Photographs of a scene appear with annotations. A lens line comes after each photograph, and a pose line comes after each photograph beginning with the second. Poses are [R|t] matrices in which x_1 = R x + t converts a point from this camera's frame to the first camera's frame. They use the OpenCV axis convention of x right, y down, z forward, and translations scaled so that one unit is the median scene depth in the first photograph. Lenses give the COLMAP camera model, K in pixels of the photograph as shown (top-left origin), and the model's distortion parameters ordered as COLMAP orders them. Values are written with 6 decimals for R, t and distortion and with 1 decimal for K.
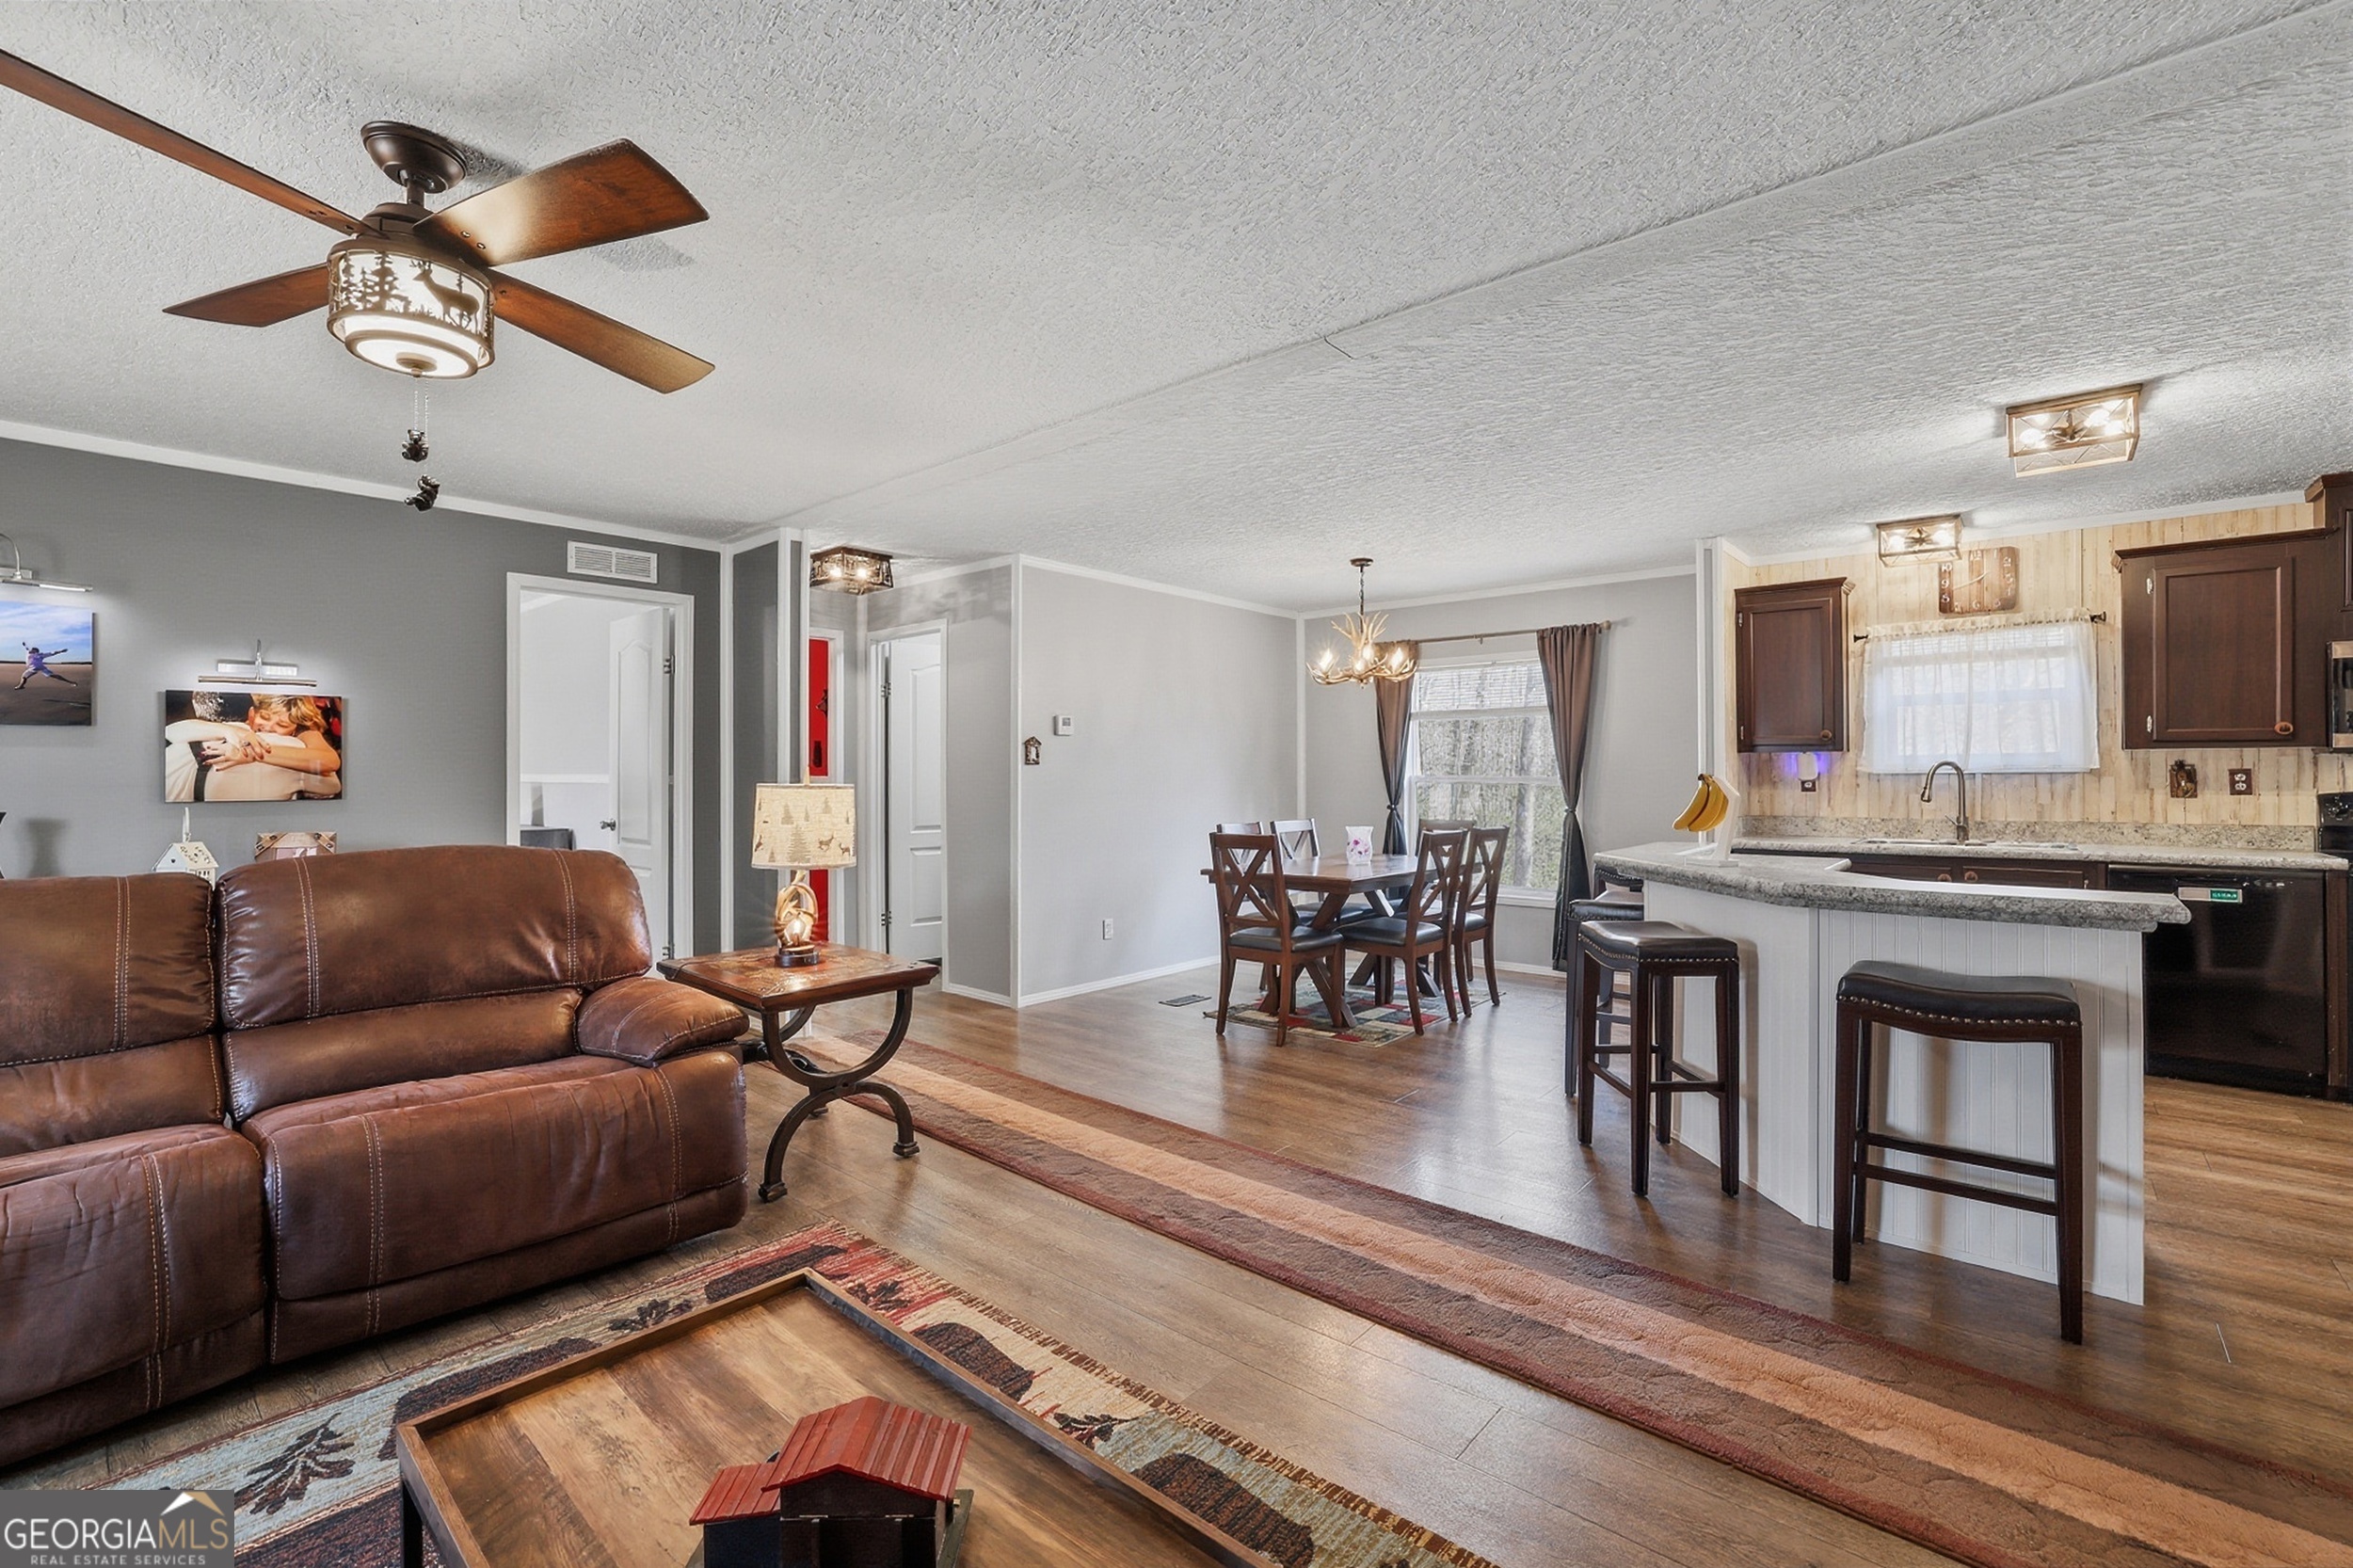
lens RADIAL K [[1016.9, 0, 1169.7], [0, 1016.9, 774.5], [0, 0, 1]] dist [-0.010786, 0.000596]
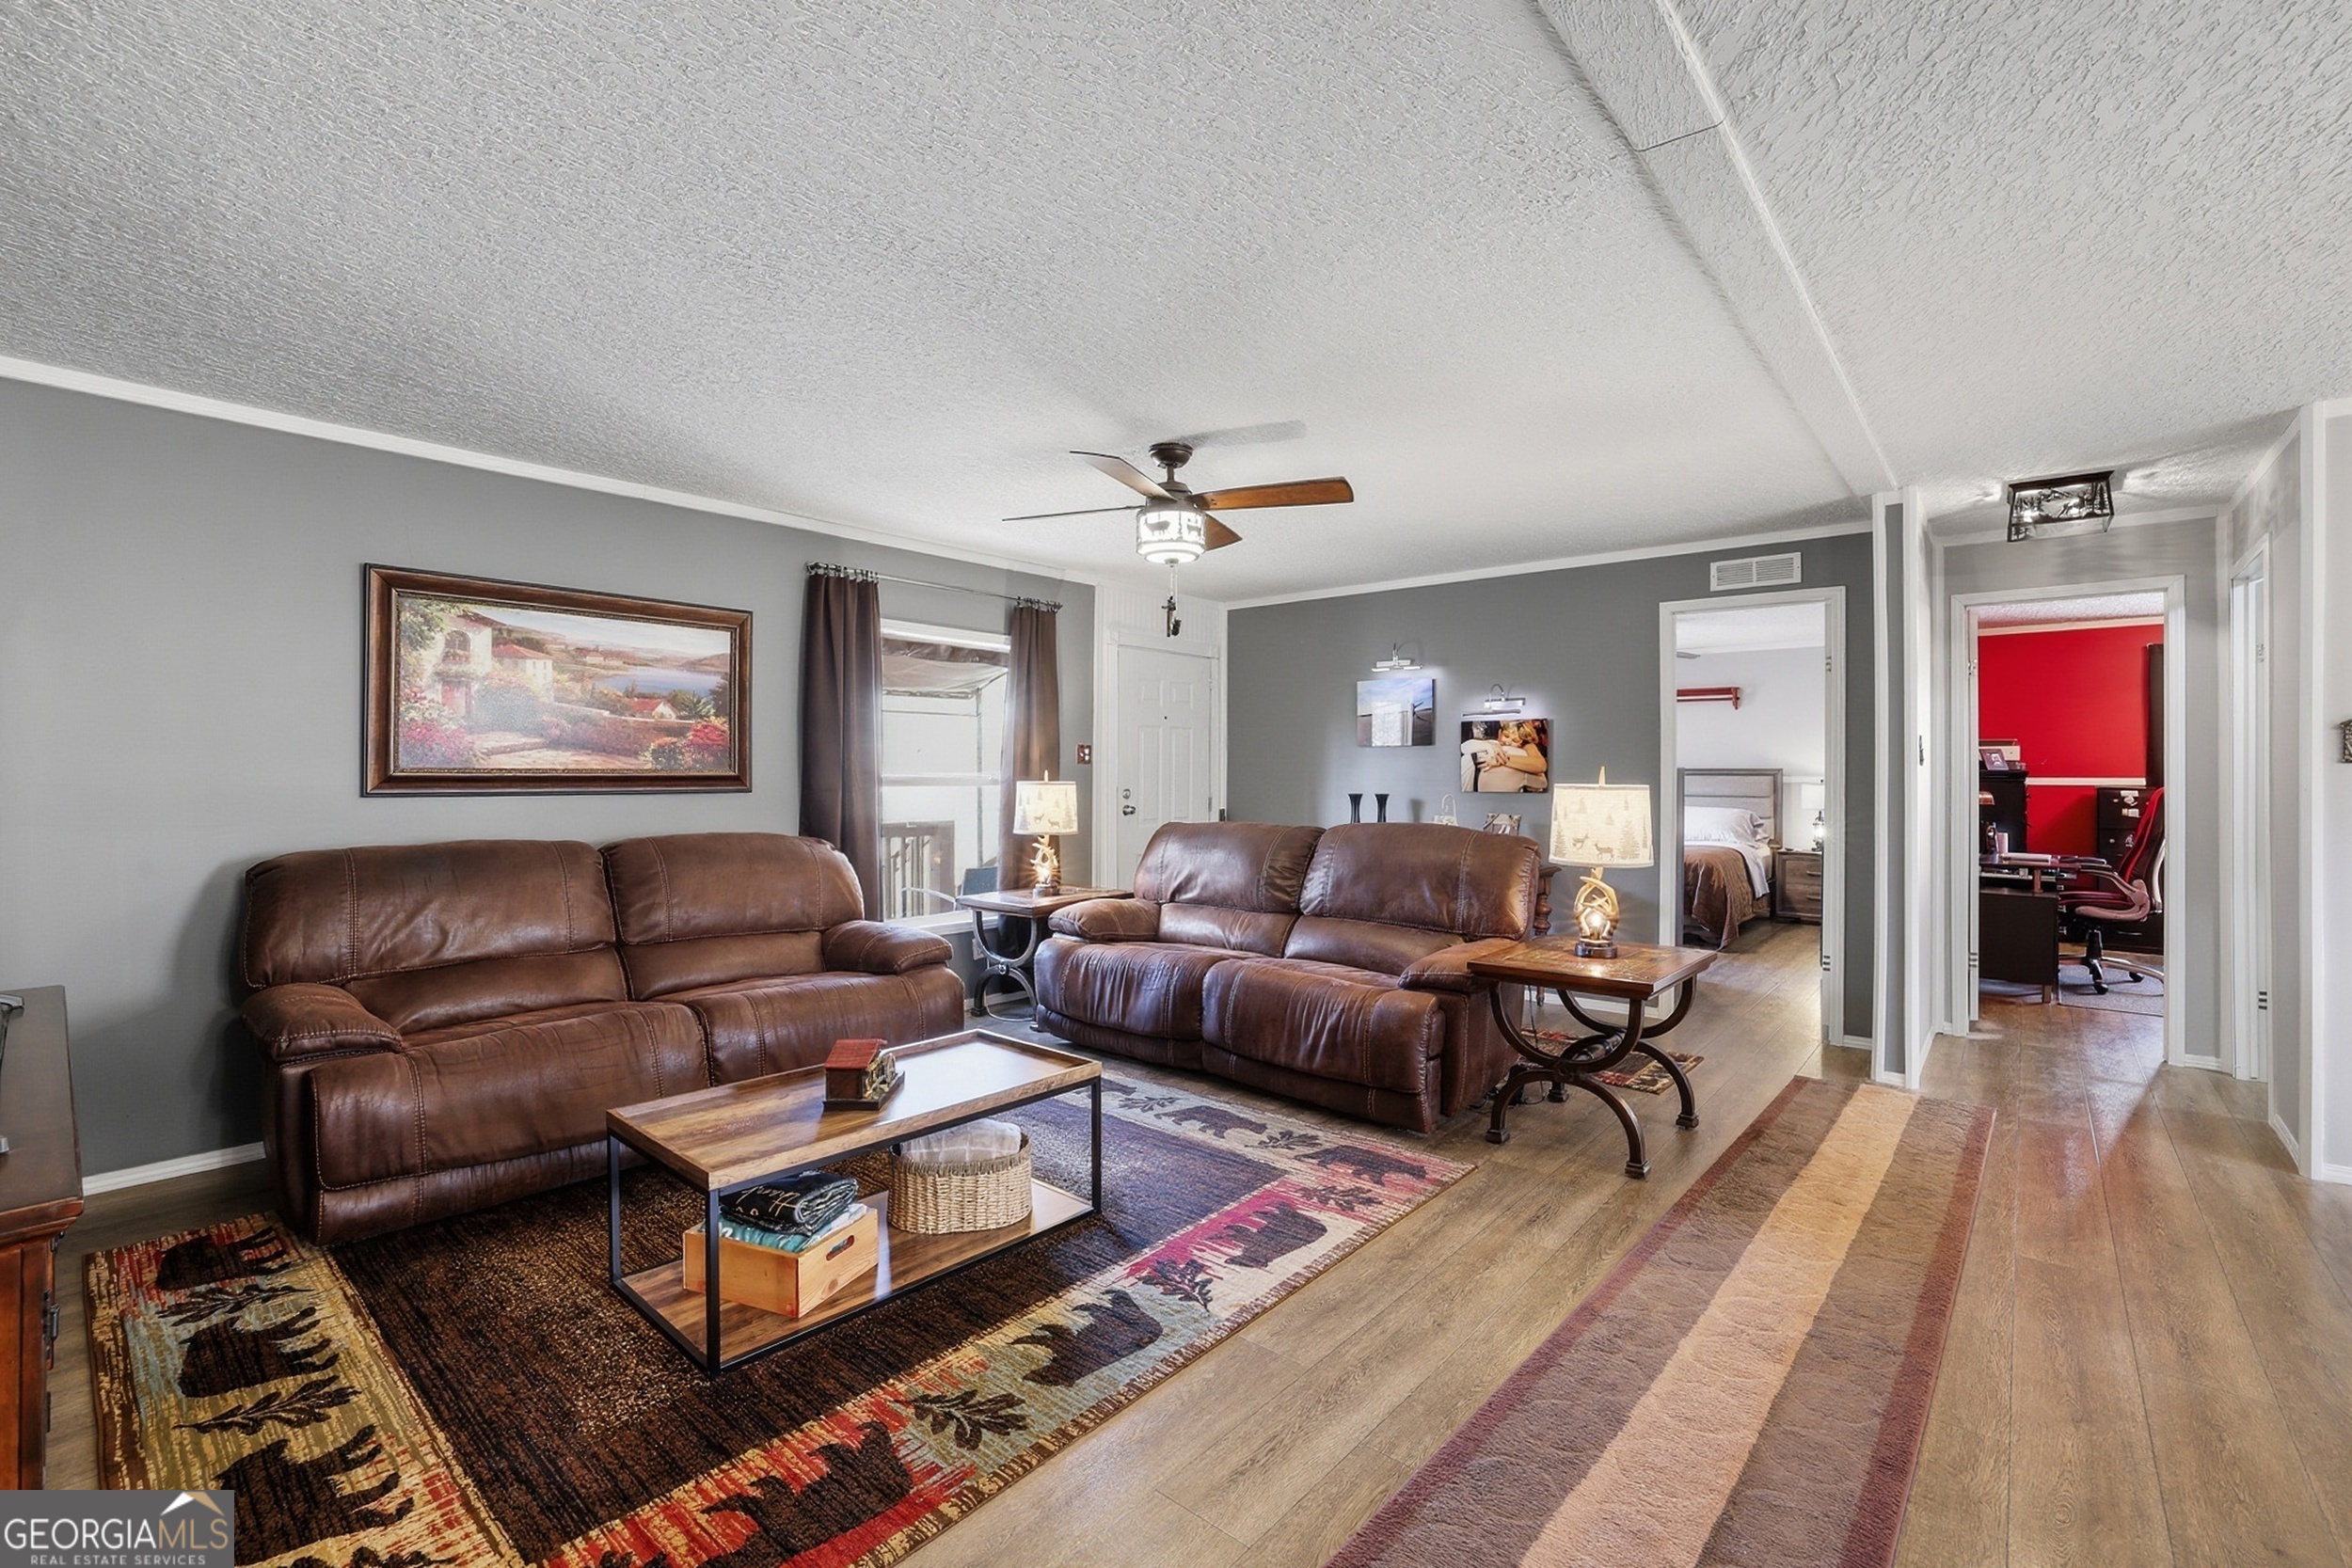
lens RADIAL K [[1016.4, 0, 1169.2], [0, 1016.4, 774.5], [0, 0, 1]] dist [-0.010786, 0.000596]
pose [[0.022876, 0.002484, -0.999735, 0.614286], [-0.003094, 0.999992, 0.002414, -0.002103], [0.999734, 0.003038, 0.022883, 0.487149]]
